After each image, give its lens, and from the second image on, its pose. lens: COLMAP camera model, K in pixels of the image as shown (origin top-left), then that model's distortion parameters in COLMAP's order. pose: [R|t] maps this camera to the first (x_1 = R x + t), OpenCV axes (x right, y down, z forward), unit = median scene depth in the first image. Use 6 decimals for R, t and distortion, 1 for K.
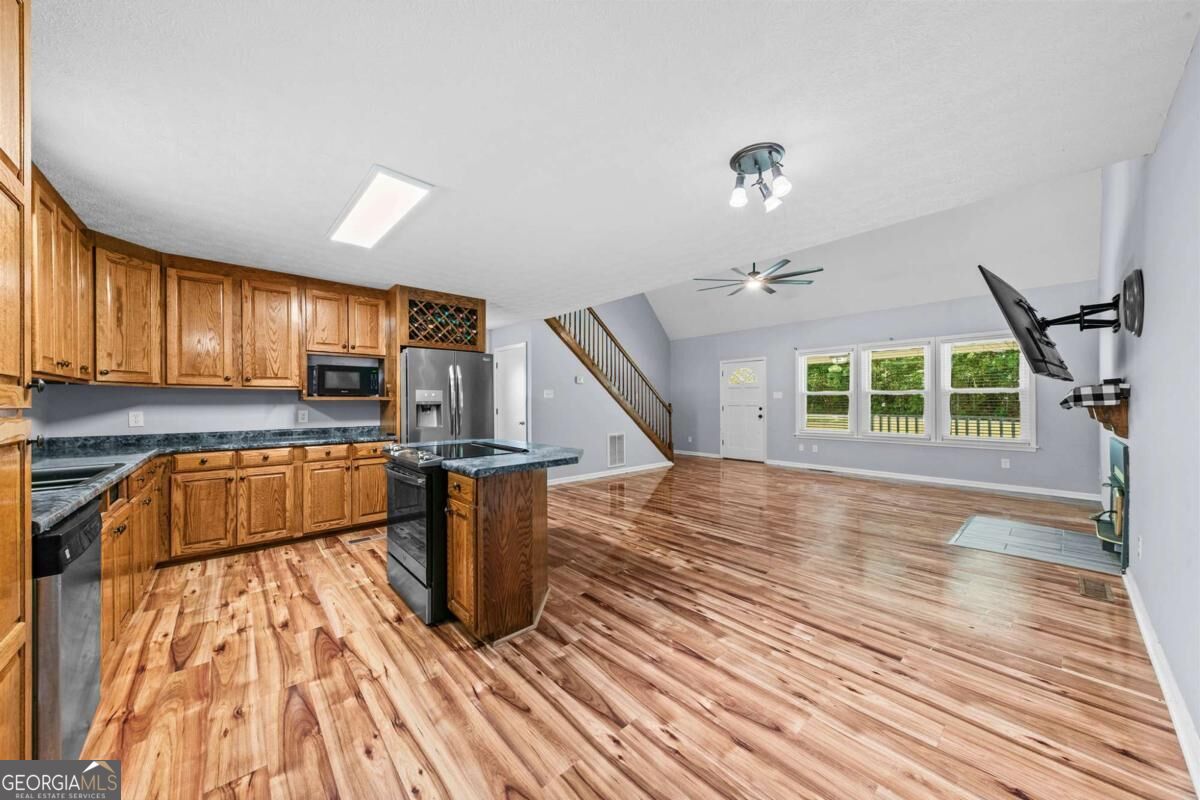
lens RADIAL K [[407.3, 0, 600.0], [0, 407.3, 400.0], [0, 0, 1]] dist [0.013066, -0.003982]
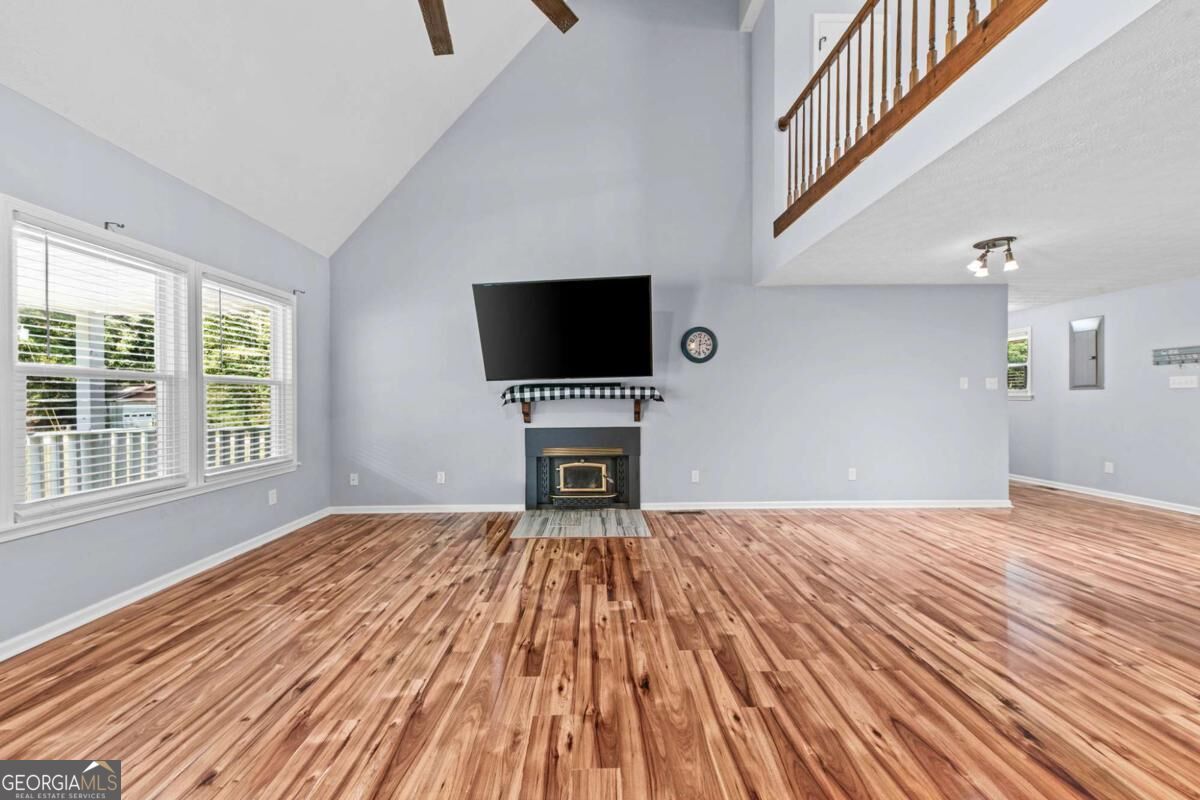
lens RADIAL K [[432.8, 0, 600.0], [0, 432.8, 400.0], [0, 0, 1]] dist [0.020097, -0.007158]
pose [[-0.759794, 0.004817, 0.650146, 0.244843], [0.003313, 0.999988, -0.003538, 0.012070], [-0.650156, -0.000534, -0.759801, 1.818588]]
